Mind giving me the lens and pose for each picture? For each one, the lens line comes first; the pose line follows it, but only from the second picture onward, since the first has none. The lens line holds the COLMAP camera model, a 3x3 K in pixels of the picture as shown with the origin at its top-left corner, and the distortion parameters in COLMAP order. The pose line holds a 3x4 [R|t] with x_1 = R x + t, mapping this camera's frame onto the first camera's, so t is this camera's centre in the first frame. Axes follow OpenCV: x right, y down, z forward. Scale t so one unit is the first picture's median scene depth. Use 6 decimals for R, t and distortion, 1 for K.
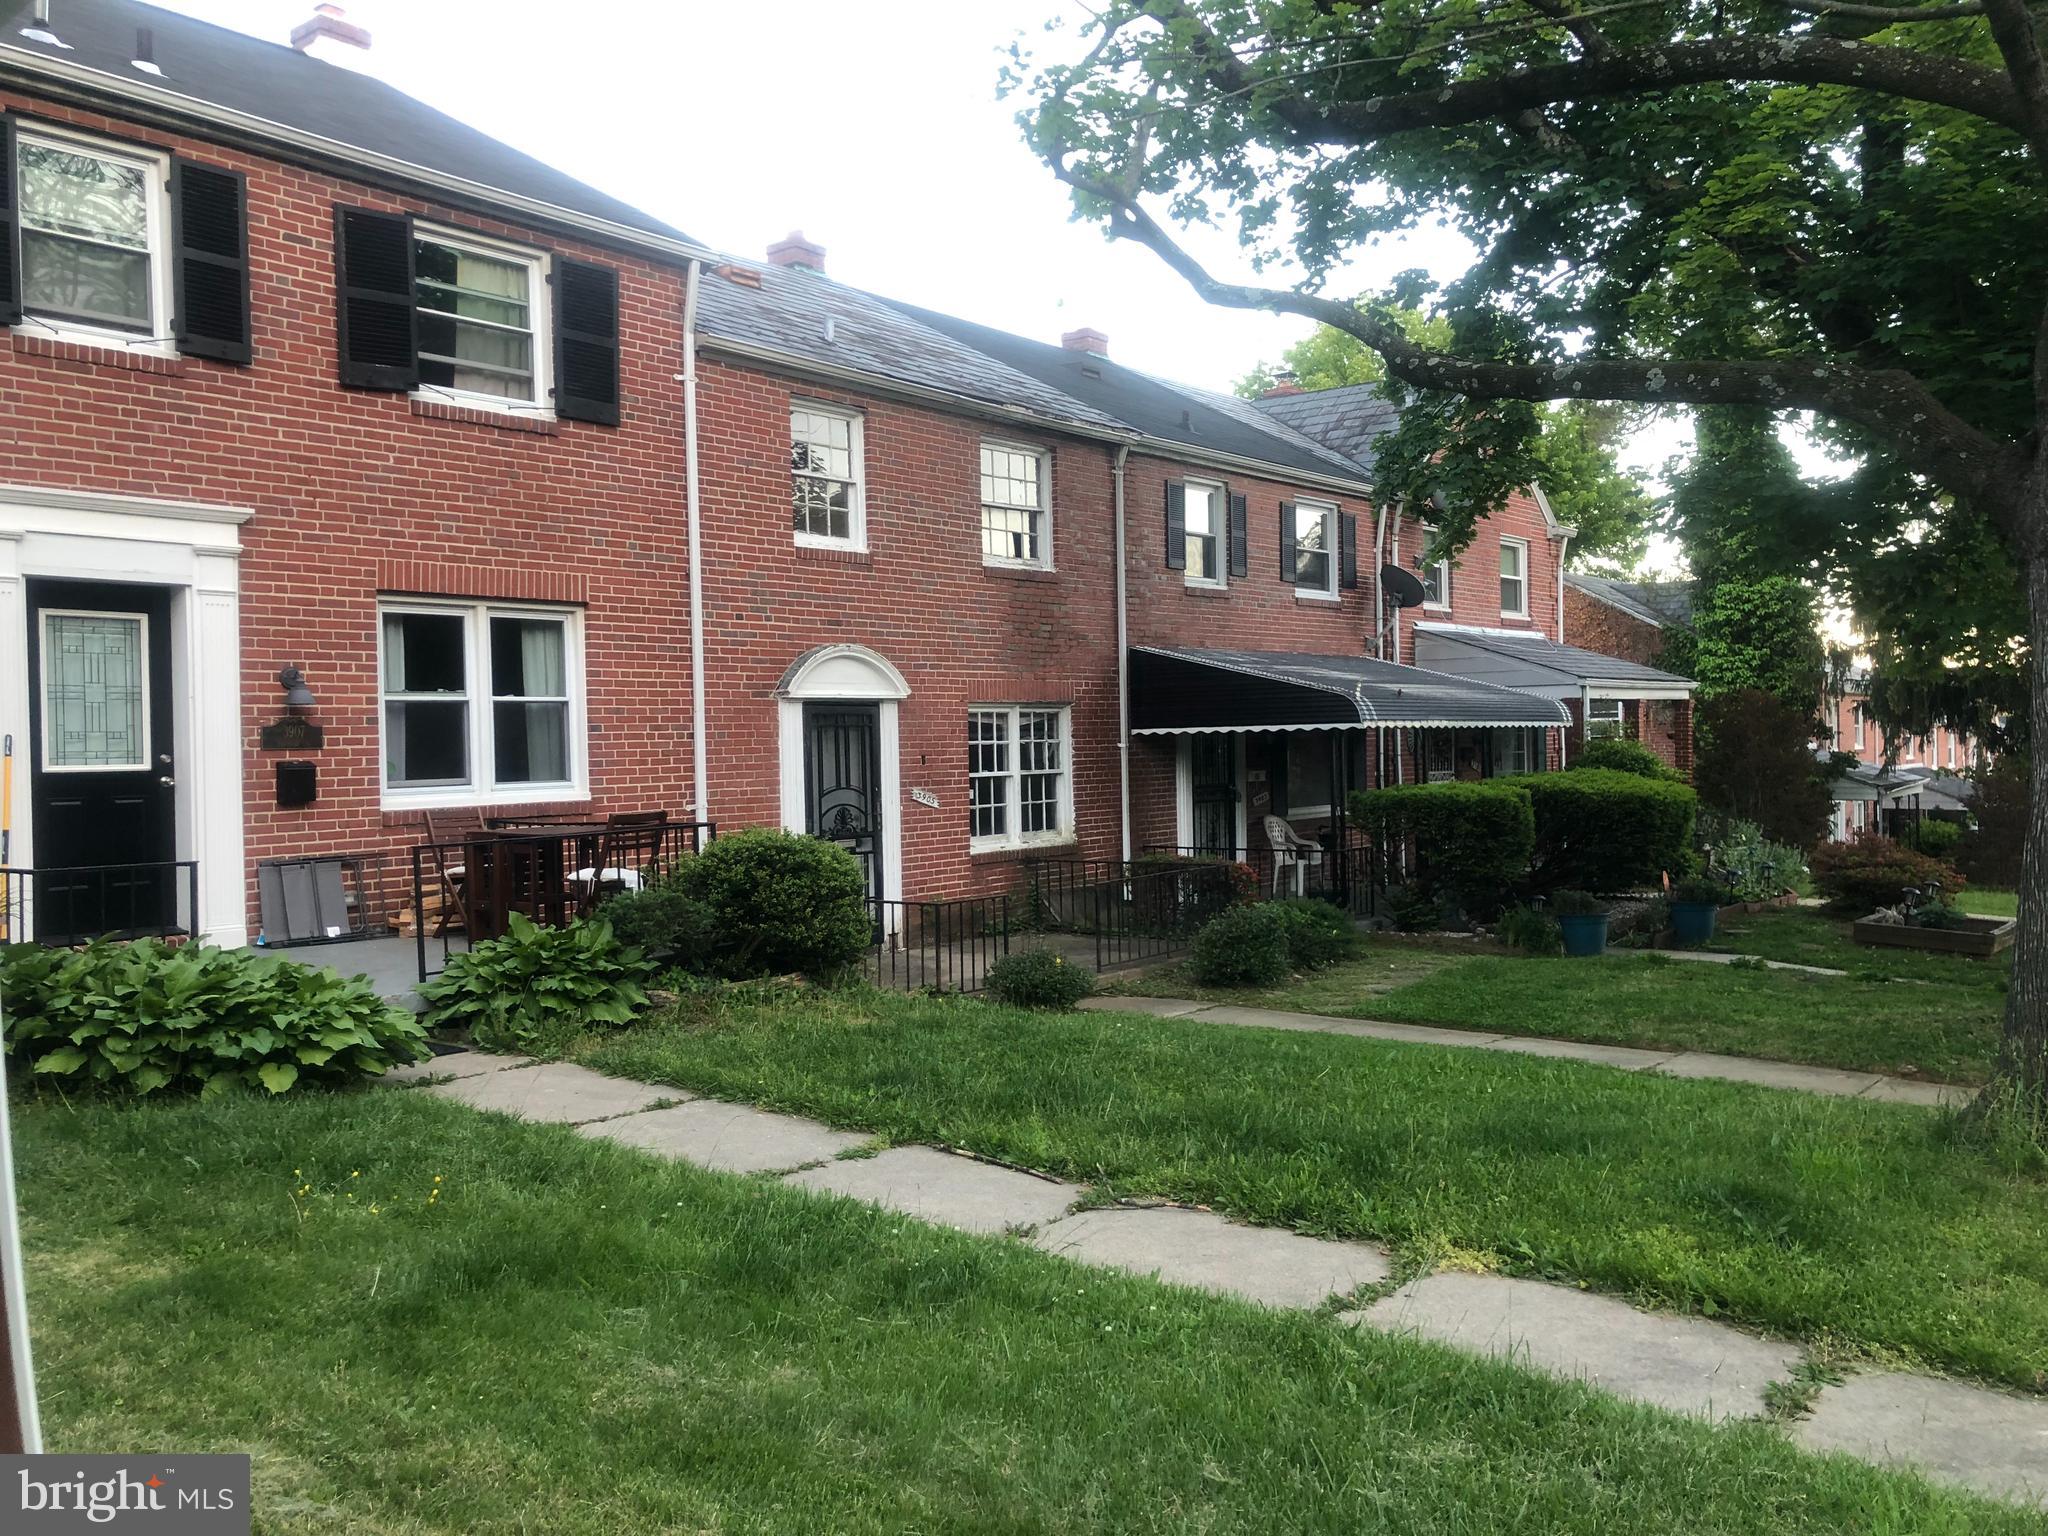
lens RADIAL K [[1664.6, 0, 1044.9], [0, 1664.6, 771.7], [0, 0, 1]] dist [0.037963, -0.042506]
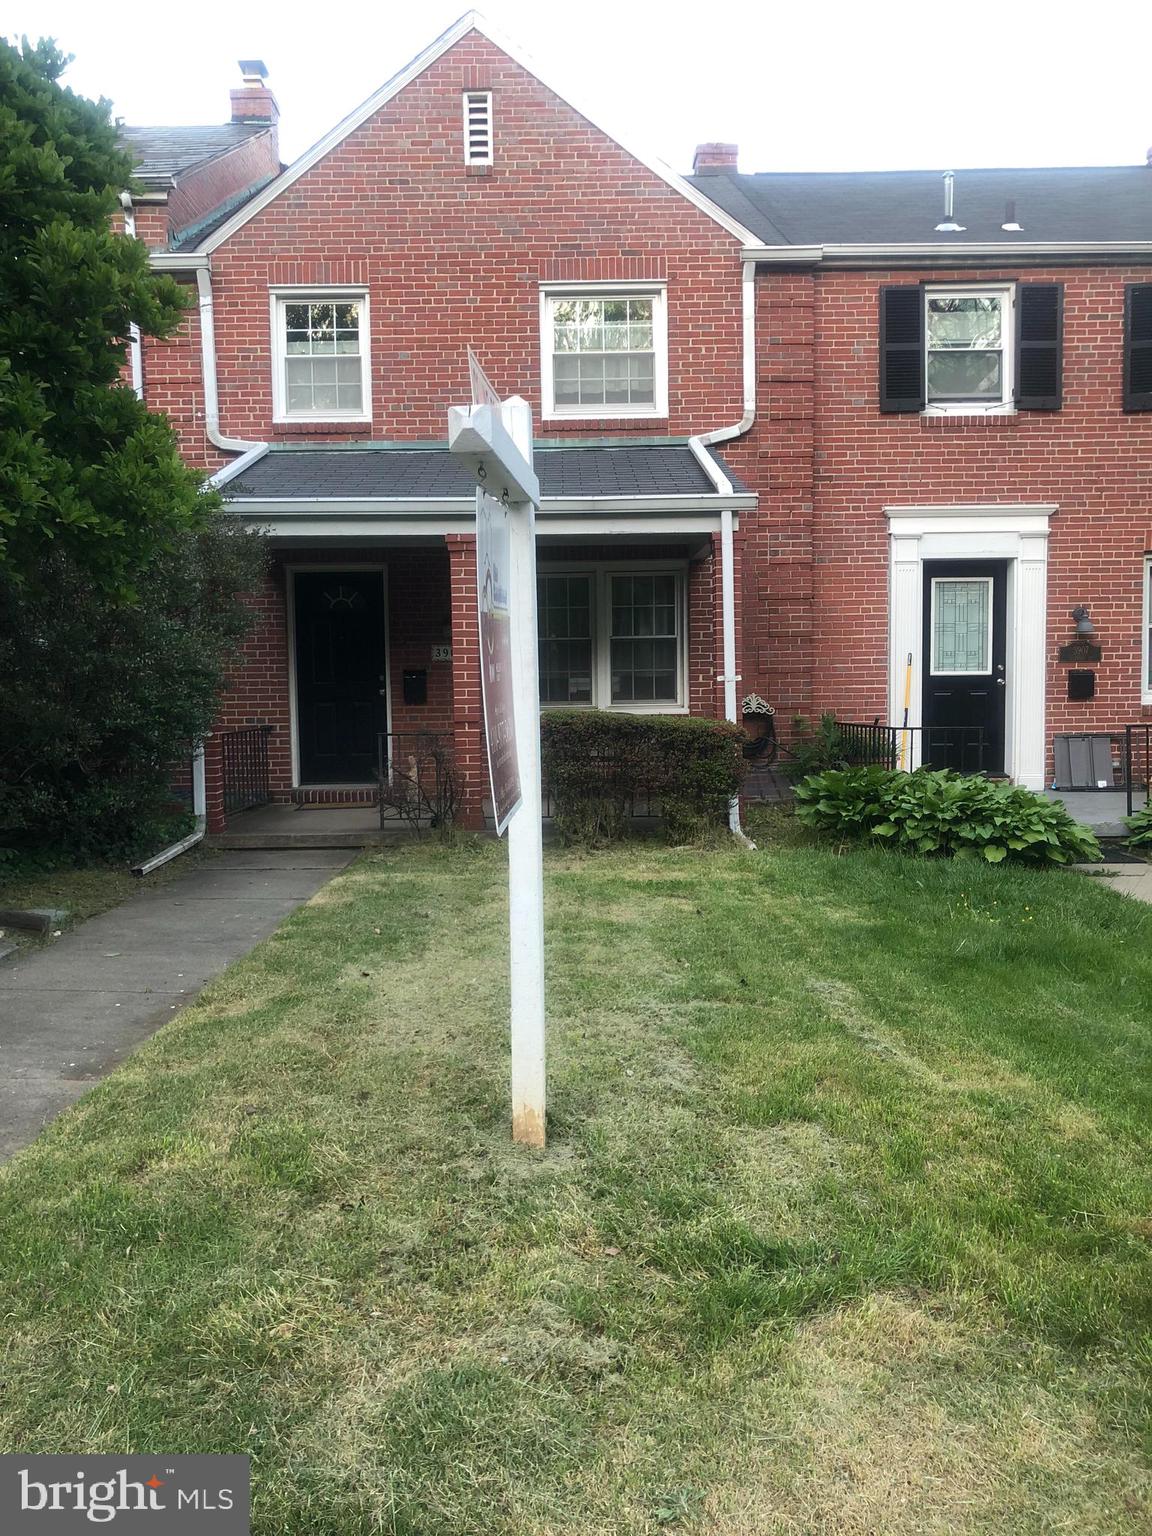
lens RADIAL K [[1248.5, 0, 575.3], [0, 1248.5, 747.0], [0, 0, 1]] dist [0.037963, -0.042506]
pose [[0.626399, 0.049921, -0.777902, 0.157801], [-0.012849, 0.998473, 0.053730, 0.008791], [0.779397, -0.023661, 0.626084, -0.069409]]
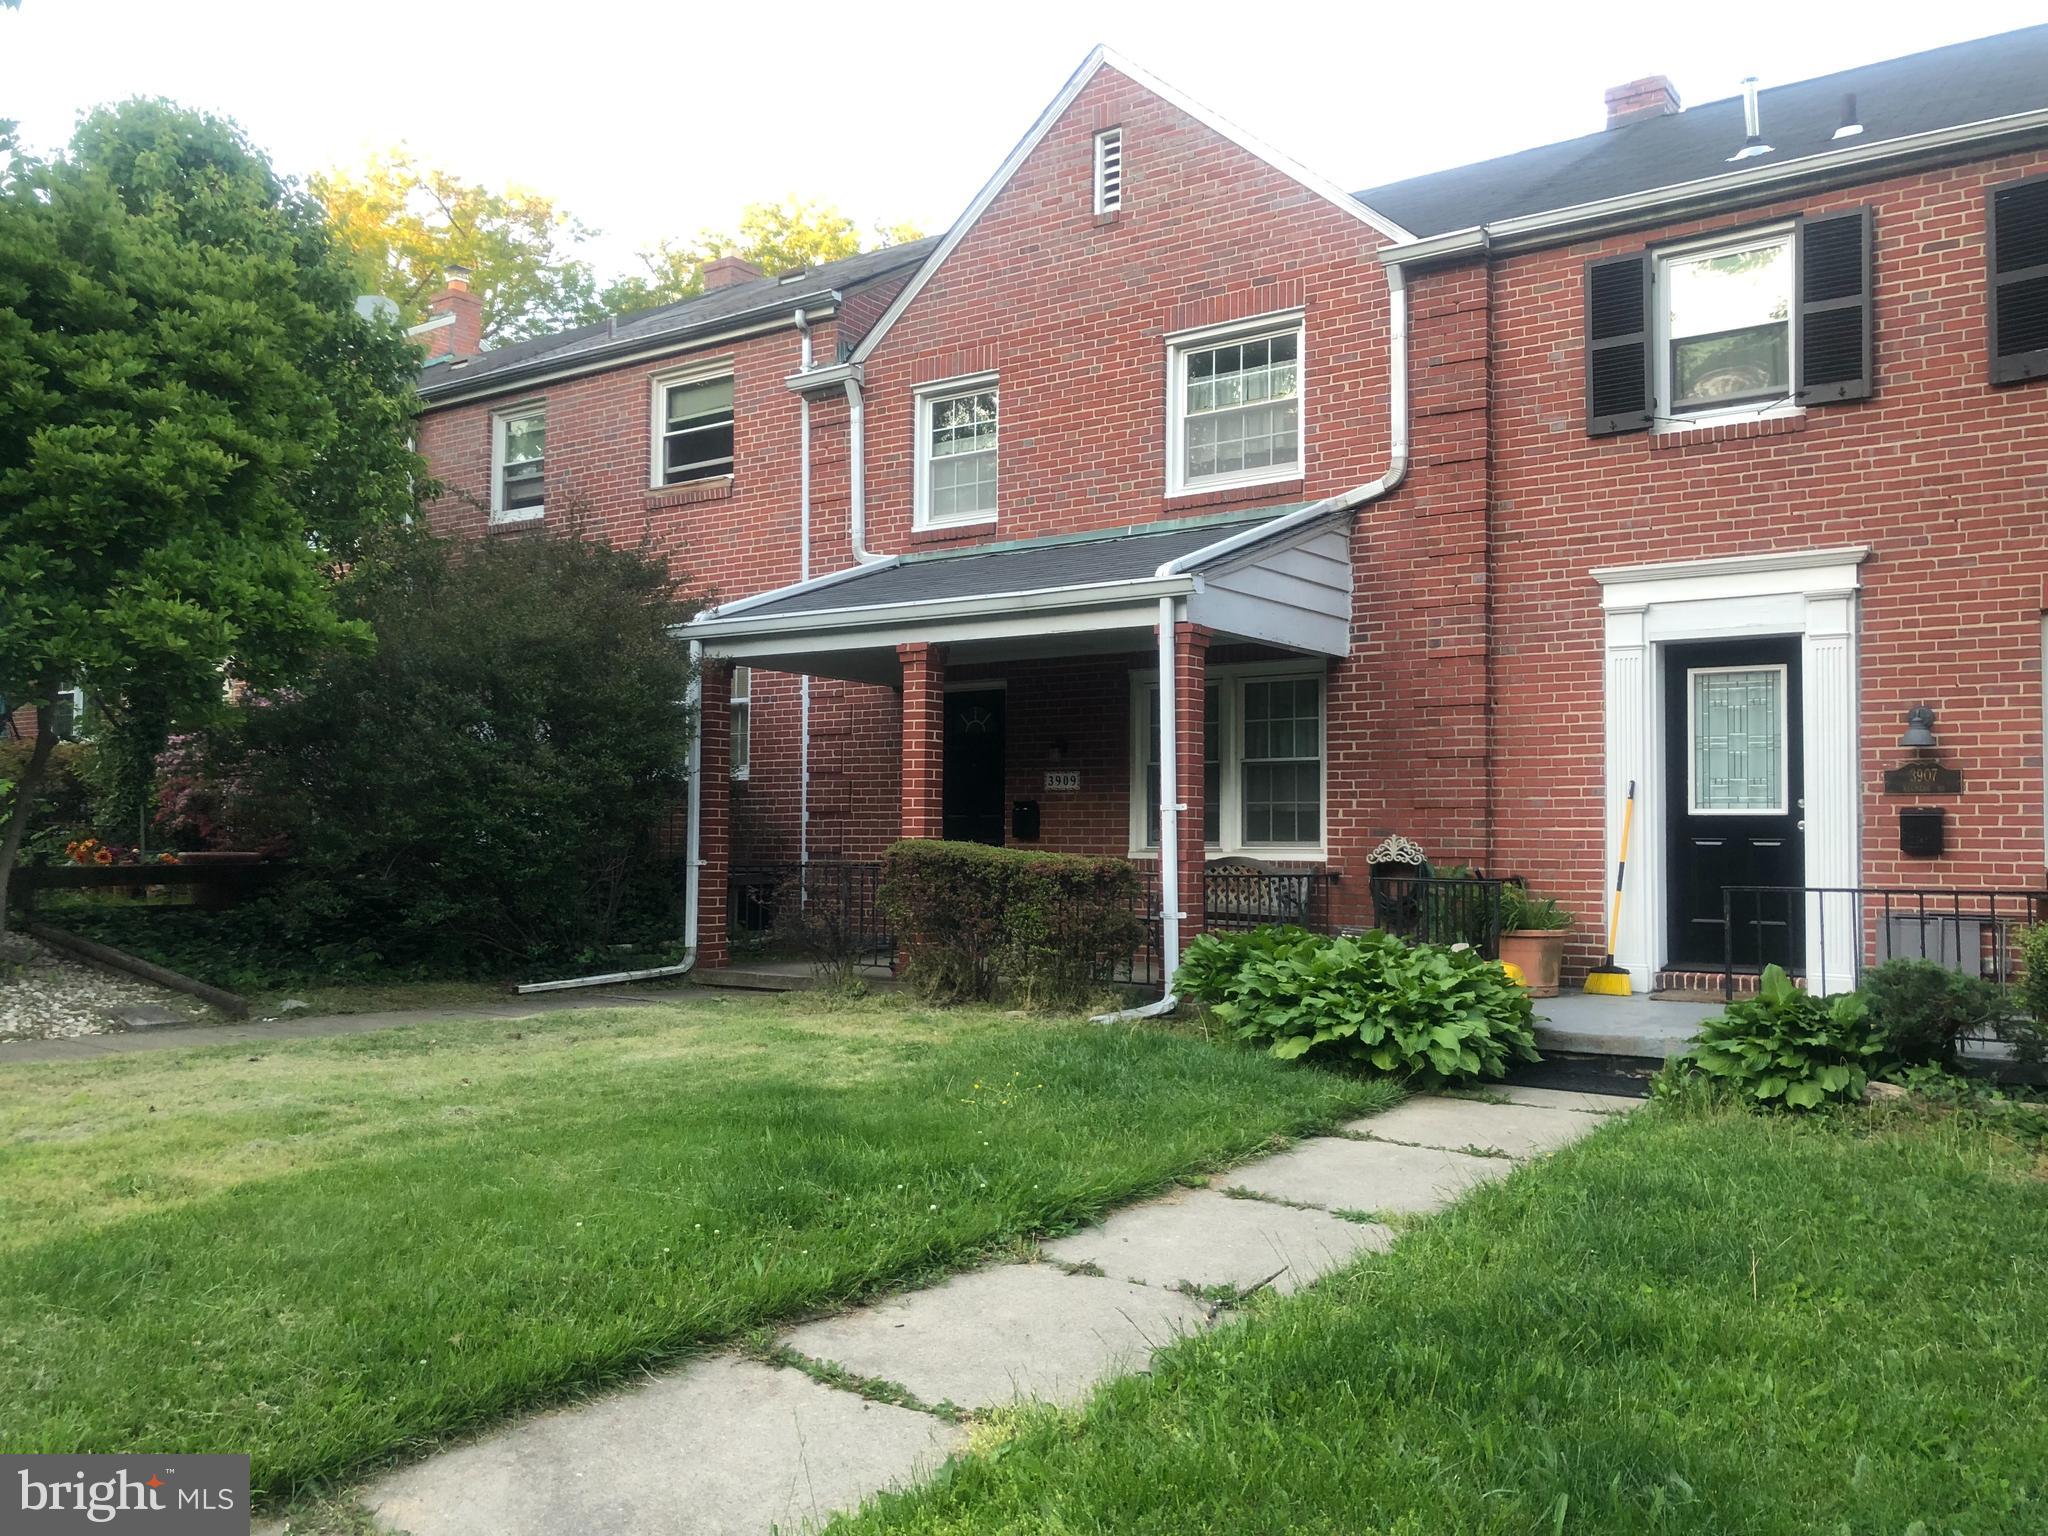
lens RADIAL K [[1664.6, 0, 1022.5], [0, 1664.6, 770.8], [0, 0, 1]] dist [0.037963, -0.042506]
pose [[0.058399, -0.028241, -0.997894, 0.470411], [-0.027534, 0.999174, -0.029888, 0.015861], [0.997914, 0.029222, 0.057573, 0.470505]]
